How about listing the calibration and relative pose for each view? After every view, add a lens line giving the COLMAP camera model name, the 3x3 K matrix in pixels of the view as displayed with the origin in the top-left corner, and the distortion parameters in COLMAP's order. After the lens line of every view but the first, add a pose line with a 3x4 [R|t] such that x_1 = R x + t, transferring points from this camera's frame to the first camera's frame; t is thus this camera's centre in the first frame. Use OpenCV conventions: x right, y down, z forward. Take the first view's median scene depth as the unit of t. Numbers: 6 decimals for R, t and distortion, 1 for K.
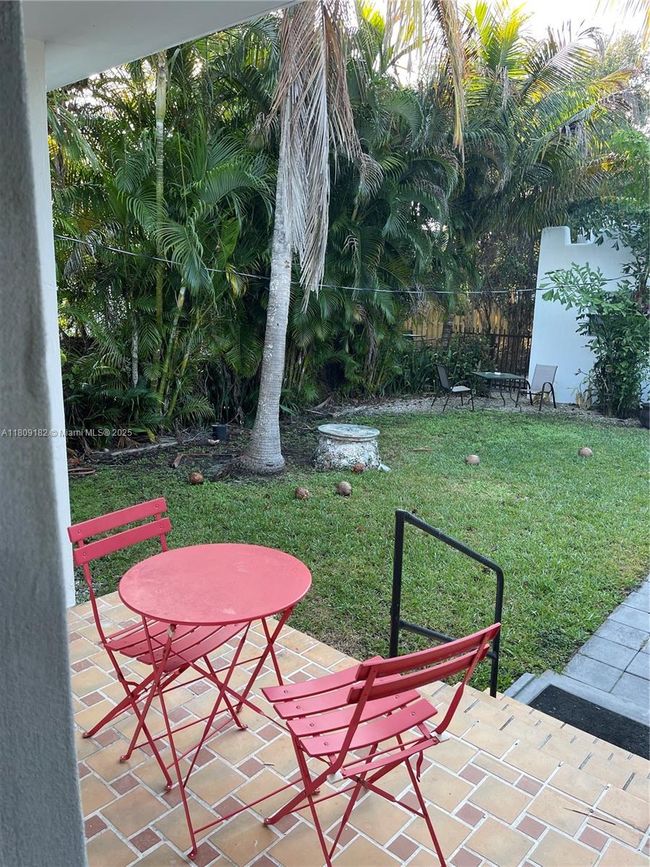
lens RADIAL K [[626.9, 0, 325.0], [0, 626.9, 433.5], [0, 0, 1]] dist [-0.000820, -0.010182]
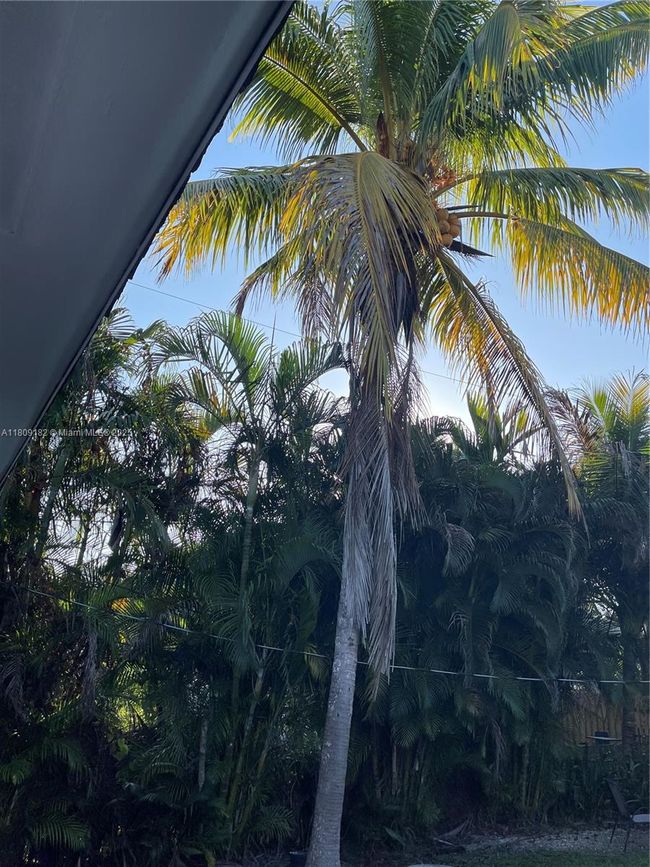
lens RADIAL K [[626.9, 0, 325.0], [0, 626.9, 433.5], [0, 0, 1]] dist [-0.000820, -0.010182]
pose [[0.959568, -0.093525, -0.265483, 0.133385], [-0.072708, 0.828817, -0.554776, -0.018200], [0.271923, 0.551648, 0.788506, 0.113777]]
